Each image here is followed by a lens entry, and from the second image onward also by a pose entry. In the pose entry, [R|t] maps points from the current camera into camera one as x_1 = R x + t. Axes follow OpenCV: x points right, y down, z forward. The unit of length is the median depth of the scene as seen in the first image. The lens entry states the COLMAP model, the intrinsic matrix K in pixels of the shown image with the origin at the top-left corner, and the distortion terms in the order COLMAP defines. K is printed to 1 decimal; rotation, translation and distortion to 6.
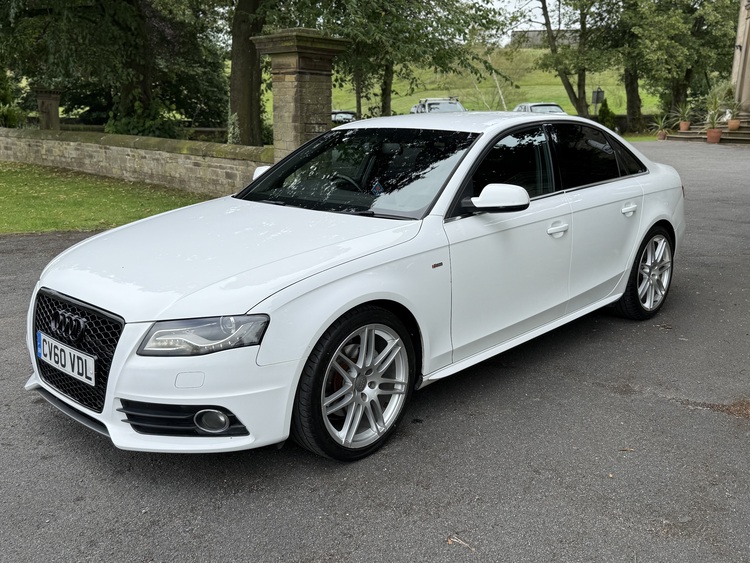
lens RADIAL K [[720.9, 0, 374.8], [0, 720.9, 281.5], [0, 0, 1]] dist [0.058766, 0.000000]
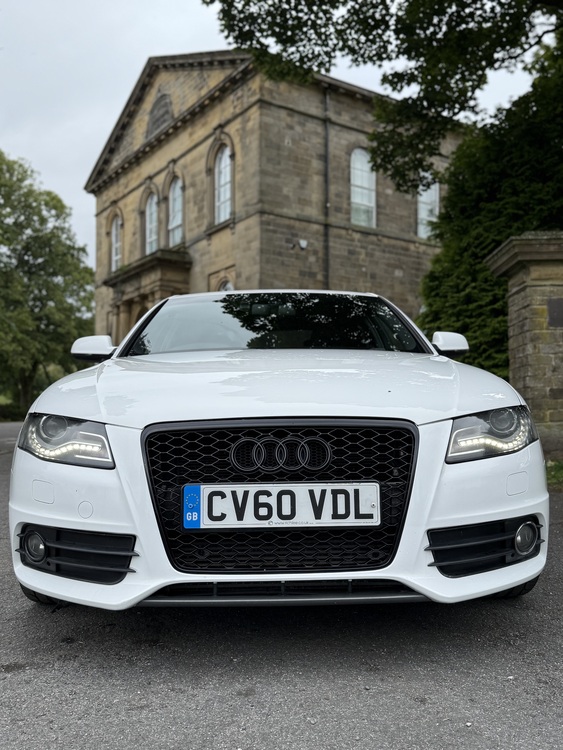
lens RADIAL K [[720.9, 0, 281.3], [0, 720.9, 375.9], [0, 0, 1]] dist [0.058766, 0.000000]
pose [[0.734855, 0.003861, 0.678213, -0.909690], [0.177228, 0.964146, -0.197518, 0.124603], [-0.654659, 0.265346, 0.707823, 0.524091]]
